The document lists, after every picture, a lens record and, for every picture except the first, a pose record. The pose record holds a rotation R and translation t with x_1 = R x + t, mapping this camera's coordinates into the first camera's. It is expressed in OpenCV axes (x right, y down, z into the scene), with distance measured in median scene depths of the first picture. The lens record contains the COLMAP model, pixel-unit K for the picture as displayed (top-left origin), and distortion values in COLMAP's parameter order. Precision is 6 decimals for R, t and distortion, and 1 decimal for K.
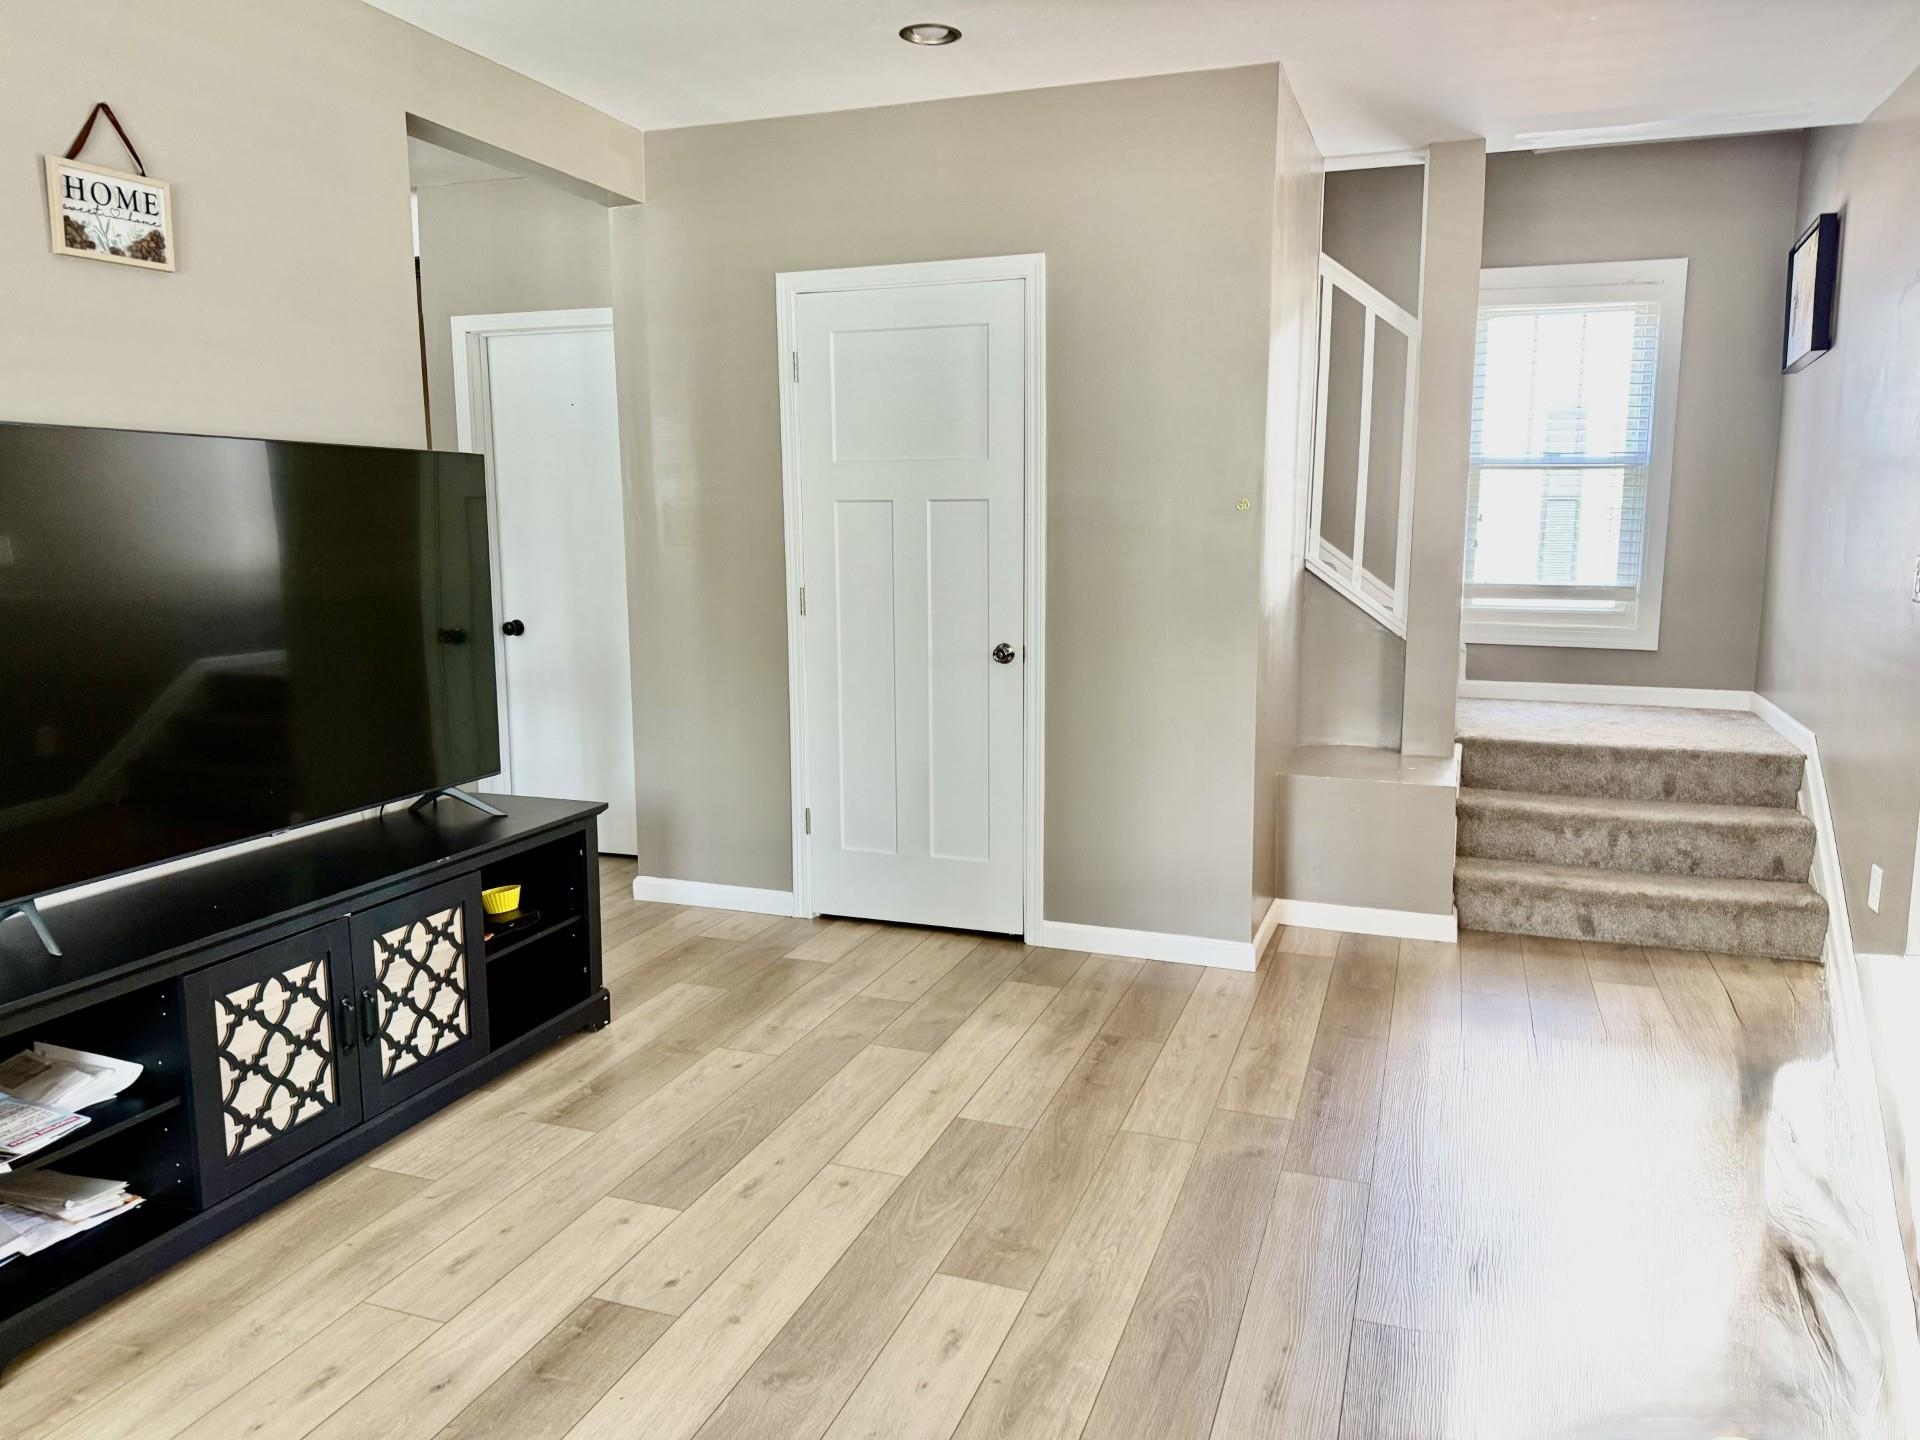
lens RADIAL K [[1366.7, 0, 947.1], [0, 1366.7, 732.7], [0, 0, 1]] dist [-0.002064, -0.006408]
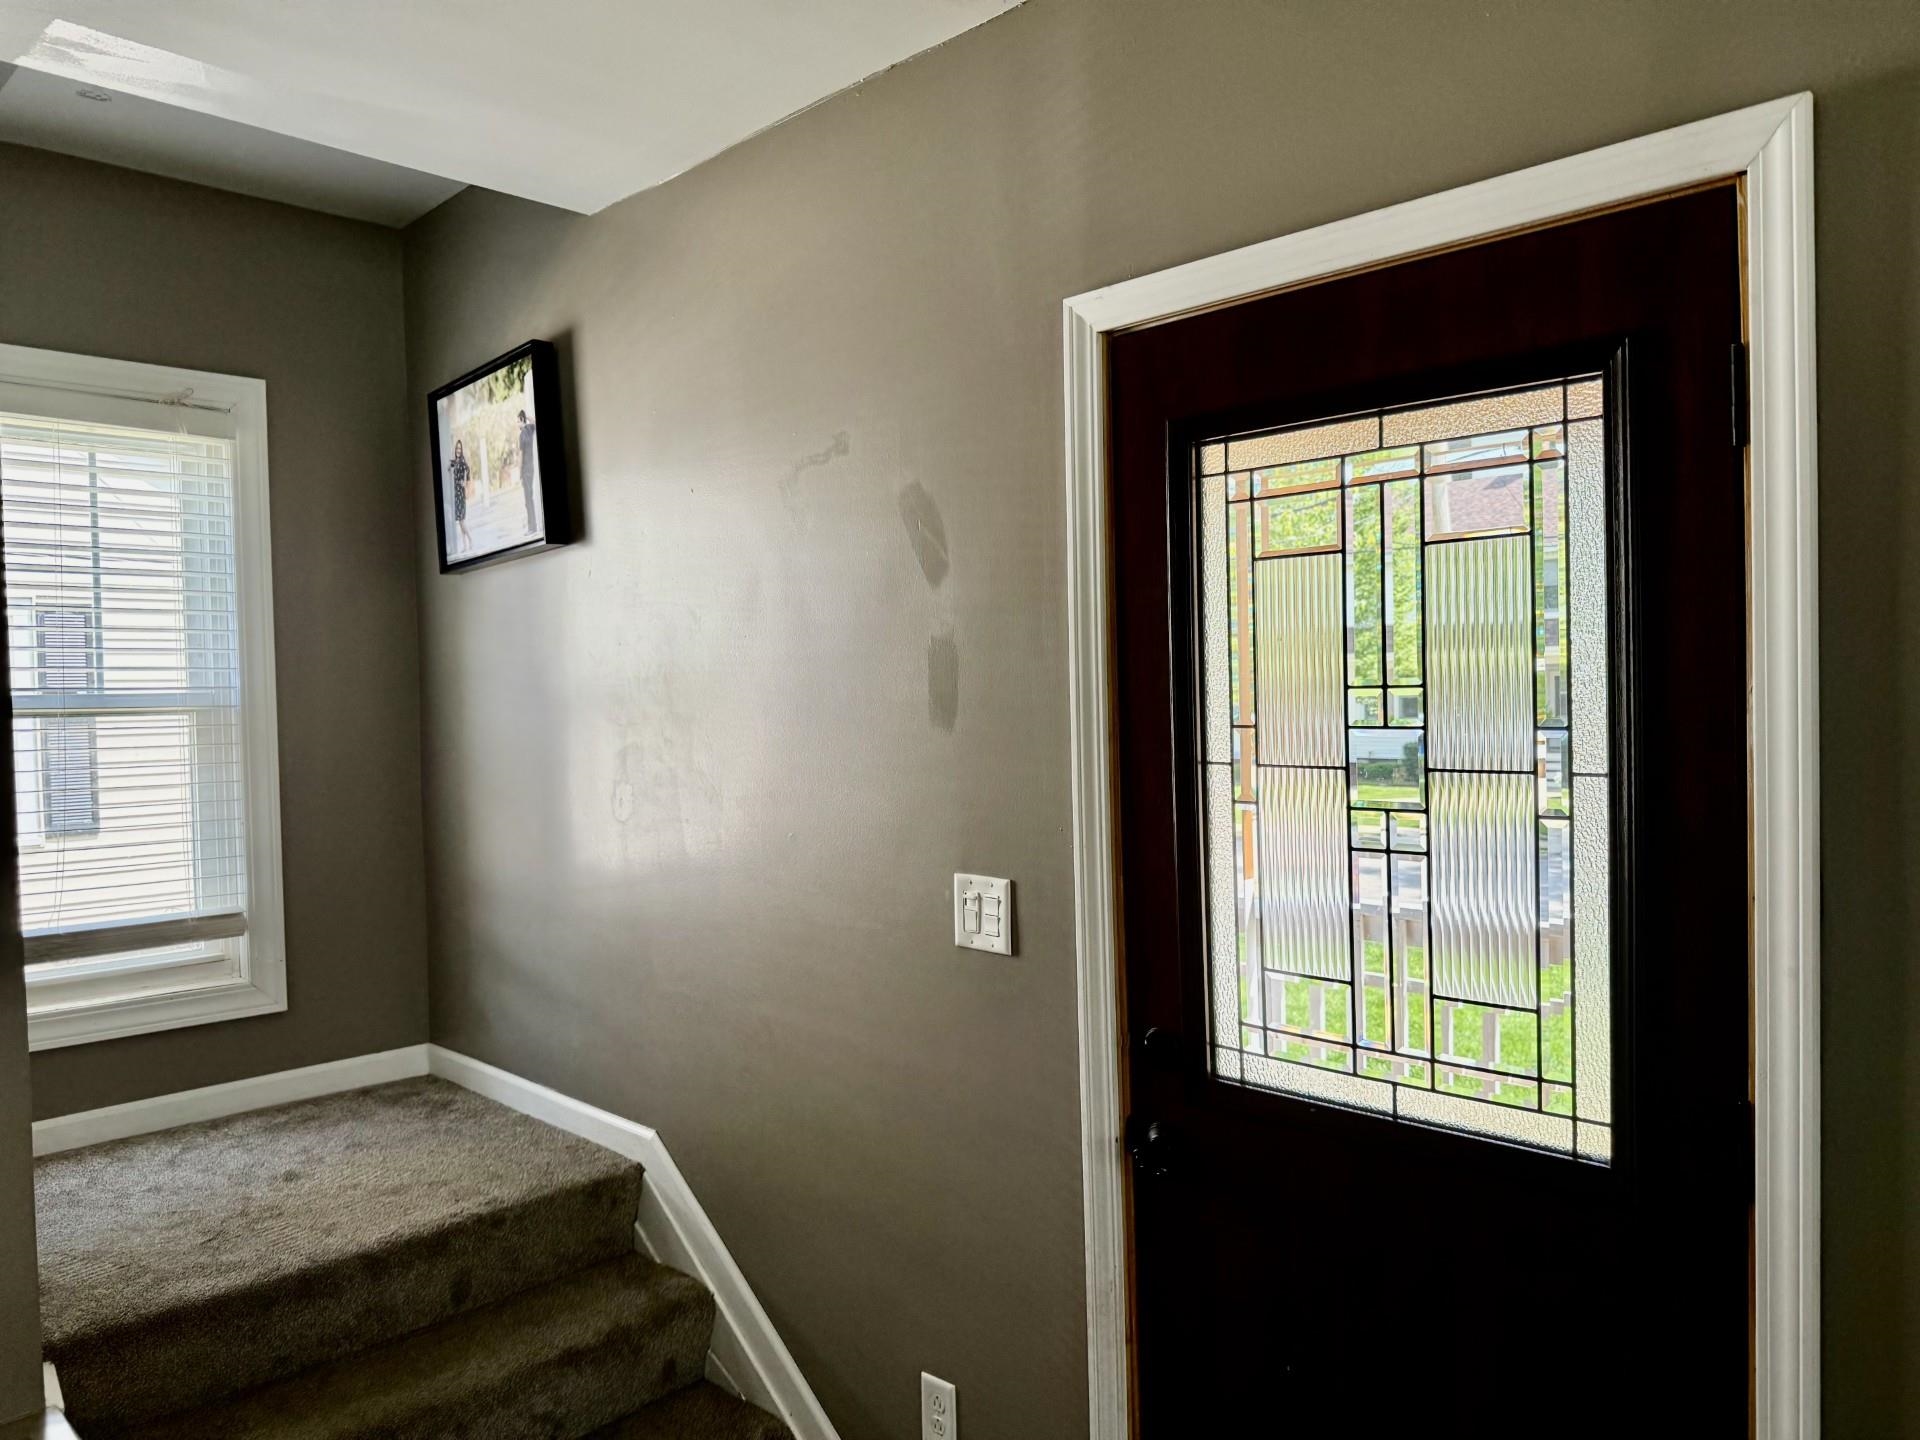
lens RADIAL K [[1366.7, 0, 947.1], [0, 1366.7, 732.7], [0, 0, 1]] dist [-0.002064, -0.006408]
pose [[0.408071, -0.034844, 0.912285, 0.110312], [0.169440, 0.984801, -0.038177, -0.127640], [-0.897089, 0.170157, 0.407772, 0.554891]]
